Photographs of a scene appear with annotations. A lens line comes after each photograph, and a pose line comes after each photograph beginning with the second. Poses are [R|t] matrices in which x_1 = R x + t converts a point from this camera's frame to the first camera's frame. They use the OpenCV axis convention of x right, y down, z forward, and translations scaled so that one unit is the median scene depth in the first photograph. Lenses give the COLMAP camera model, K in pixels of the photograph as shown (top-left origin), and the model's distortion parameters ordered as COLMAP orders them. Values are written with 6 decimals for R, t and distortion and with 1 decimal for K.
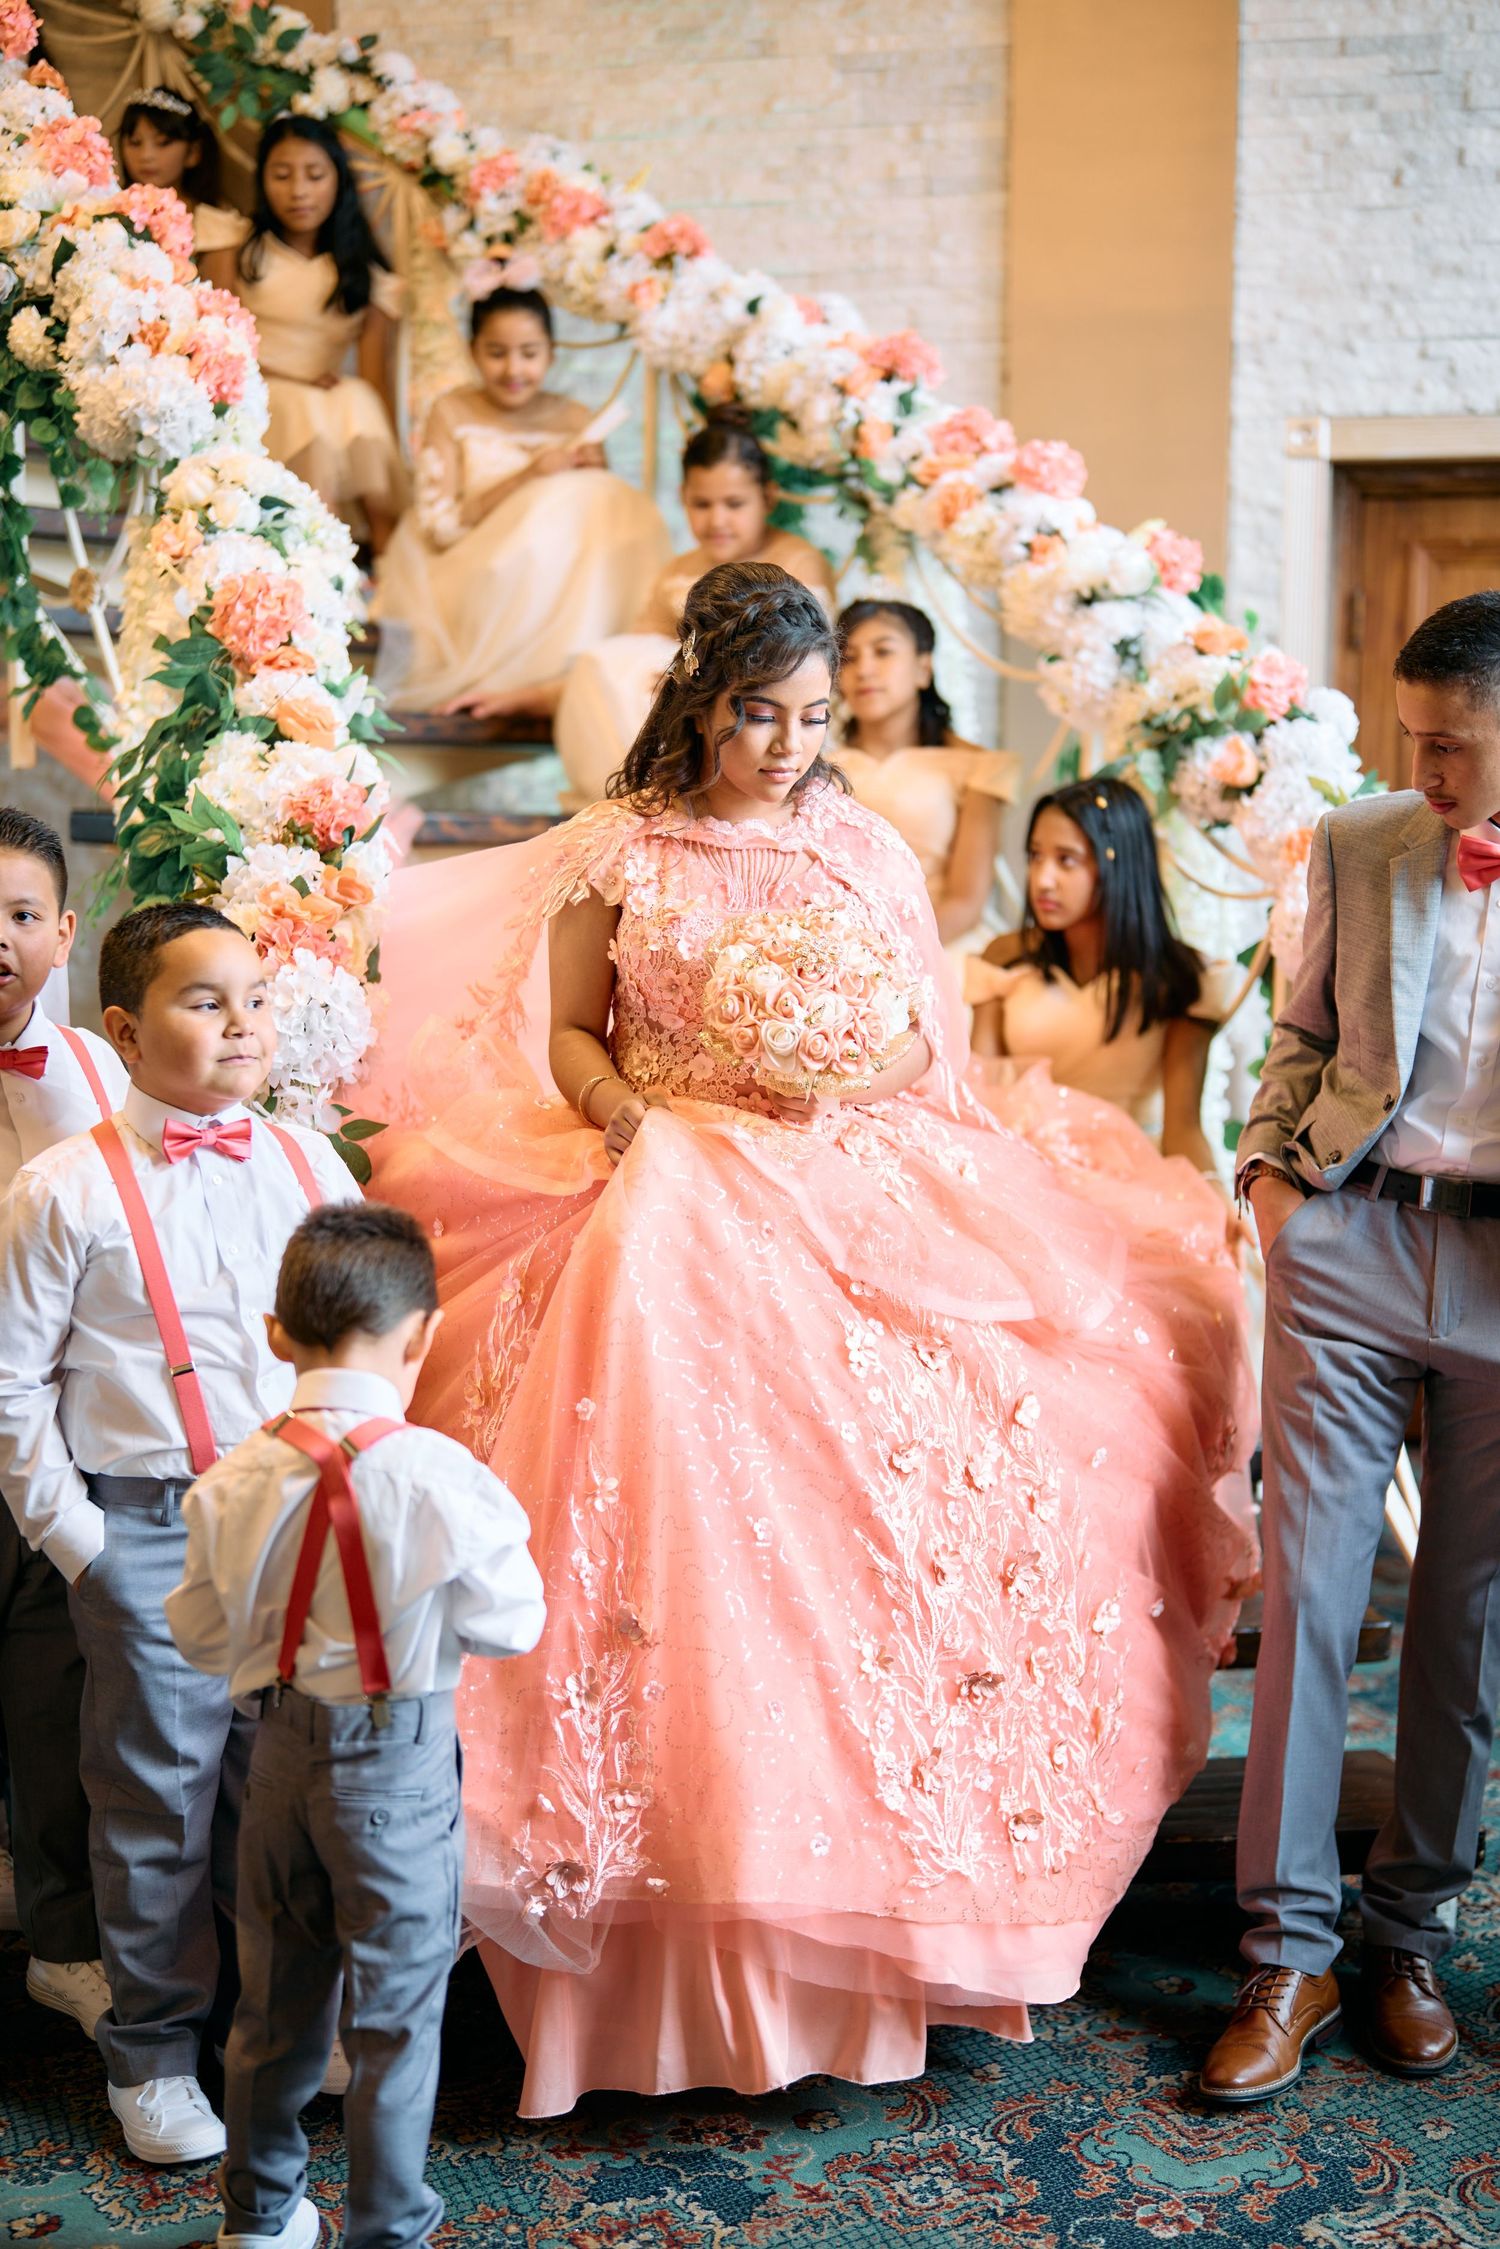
lens RADIAL K [[3144.7, 0, 747.6], [0, 3144.7, 1127.2], [0, 0, 1]] dist [-0.000578, 0.000000]
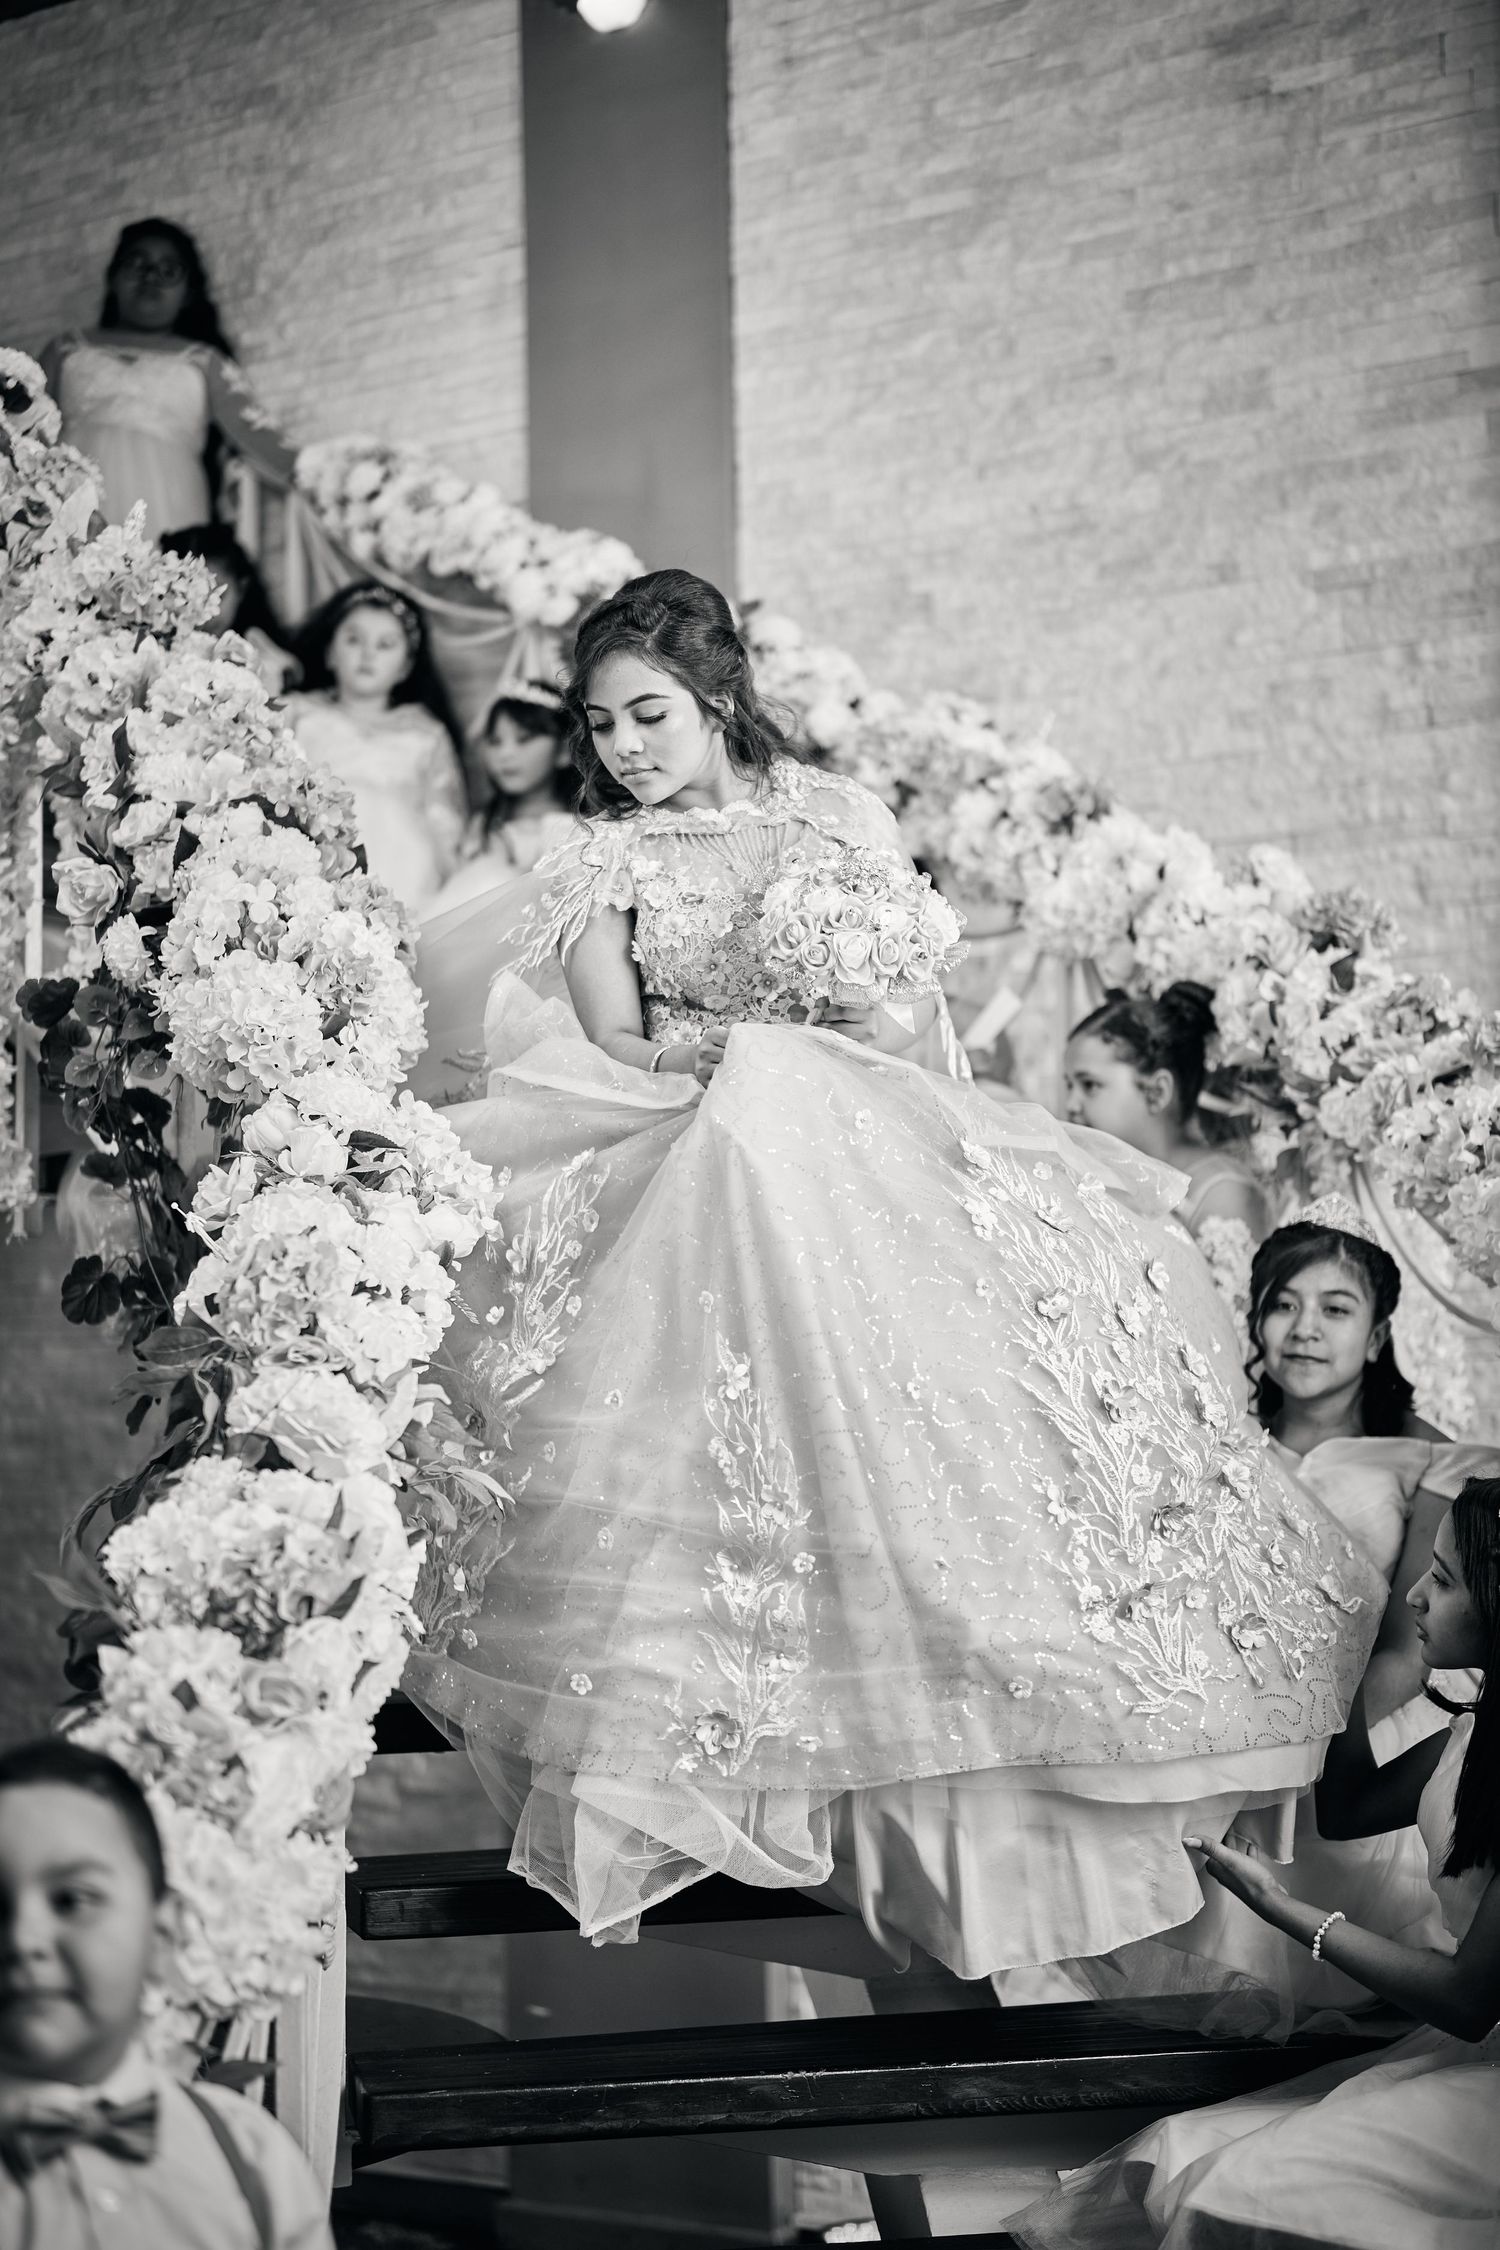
lens RADIAL K [[3146.1, 0, 750.8], [0, 3146.1, 1120.4], [0, 0, 1]] dist [-0.000578, 0.000000]
pose [[0.964318, -0.049206, -0.260135, 0.107709], [-0.004904, 0.979088, -0.203380, -0.041727], [0.264702, 0.197399, 0.943910, 0.256406]]
